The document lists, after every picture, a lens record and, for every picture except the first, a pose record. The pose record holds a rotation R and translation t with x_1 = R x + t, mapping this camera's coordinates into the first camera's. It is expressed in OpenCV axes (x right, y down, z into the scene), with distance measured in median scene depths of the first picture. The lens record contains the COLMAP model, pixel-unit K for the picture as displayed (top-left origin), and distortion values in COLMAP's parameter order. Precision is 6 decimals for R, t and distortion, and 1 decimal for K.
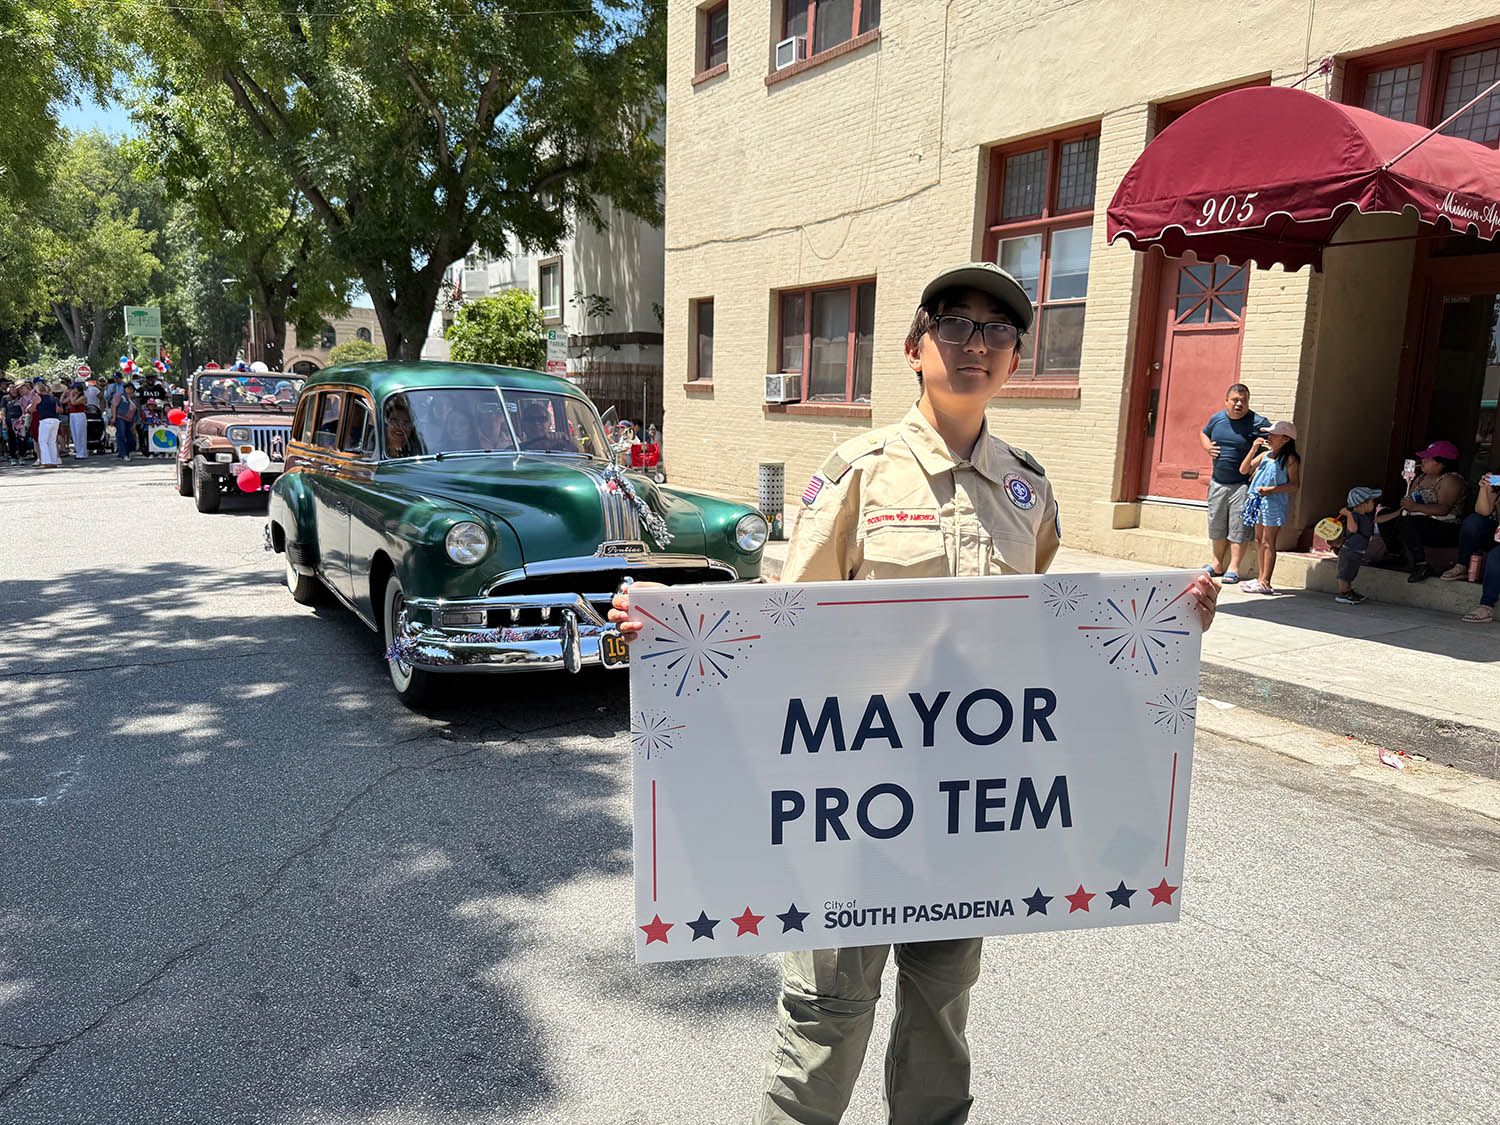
lens RADIAL K [[1075.0, 0, 750.0], [0, 1075.0, 562.5], [0, 0, 1]] dist [0.031069, -0.060160]
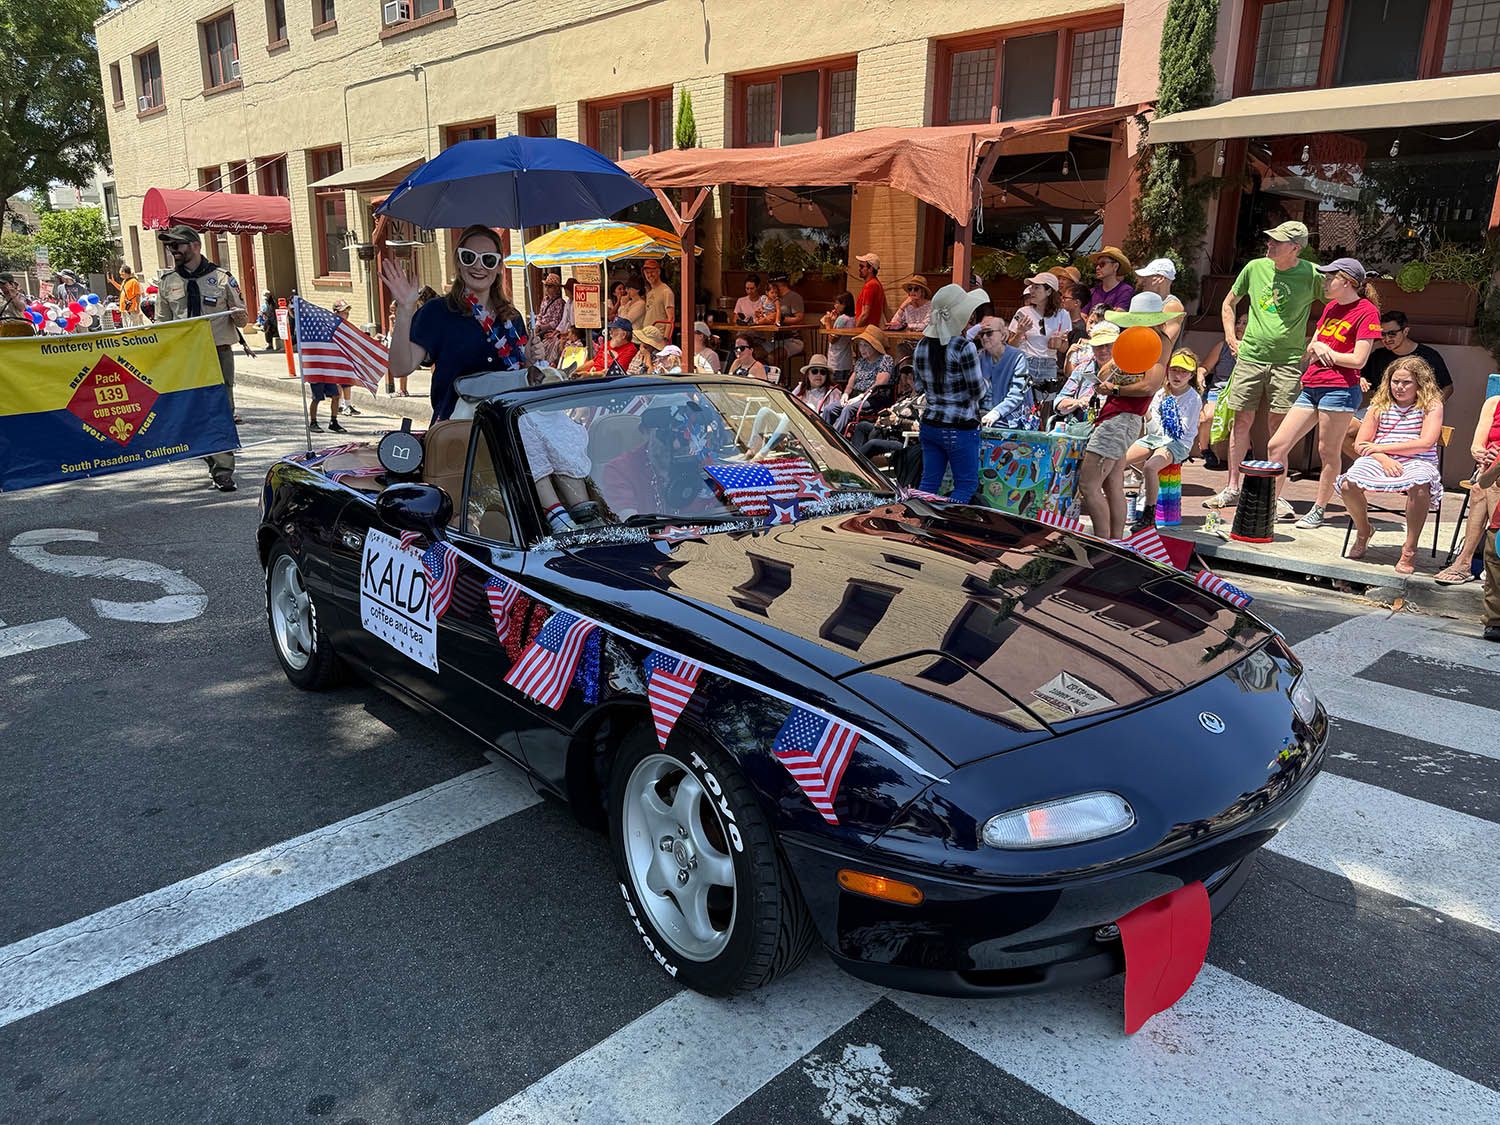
lens RADIAL K [[1082.4, 0, 748.3], [0, 1082.4, 569.2], [0, 0, 1]] dist [0.002463, 0.001127]
pose [[0.979022, -0.065867, 0.192814, 0.688431], [0.044753, 0.992713, 0.111885, 0.208062], [-0.198779, -0.100909, 0.974836, -1.265126]]
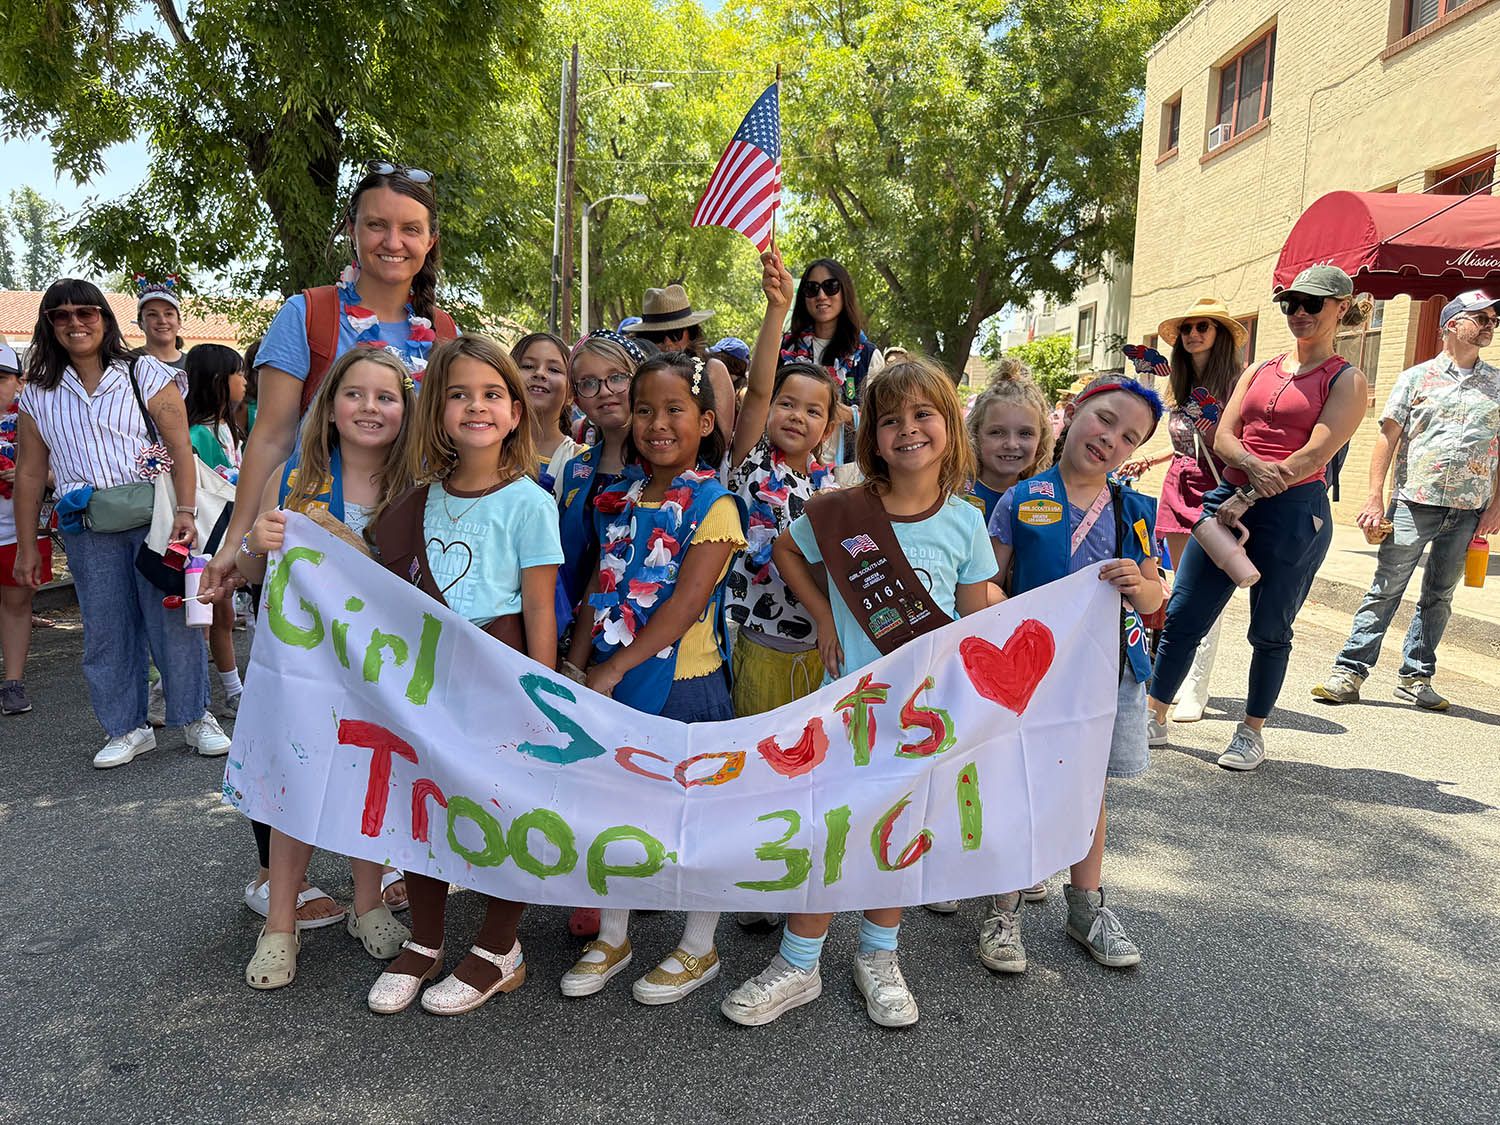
lens RADIAL K [[1057.8, 0, 747.8], [0, 1057.8, 582.3], [0, 0, 1]] dist [0.033646, -0.038998]
pose [[0.849911, 0.073916, -0.521715, 0.255674], [-0.082550, 0.996564, 0.006714, 0.077449], [0.520419, 0.037362, 0.853093, -0.315364]]
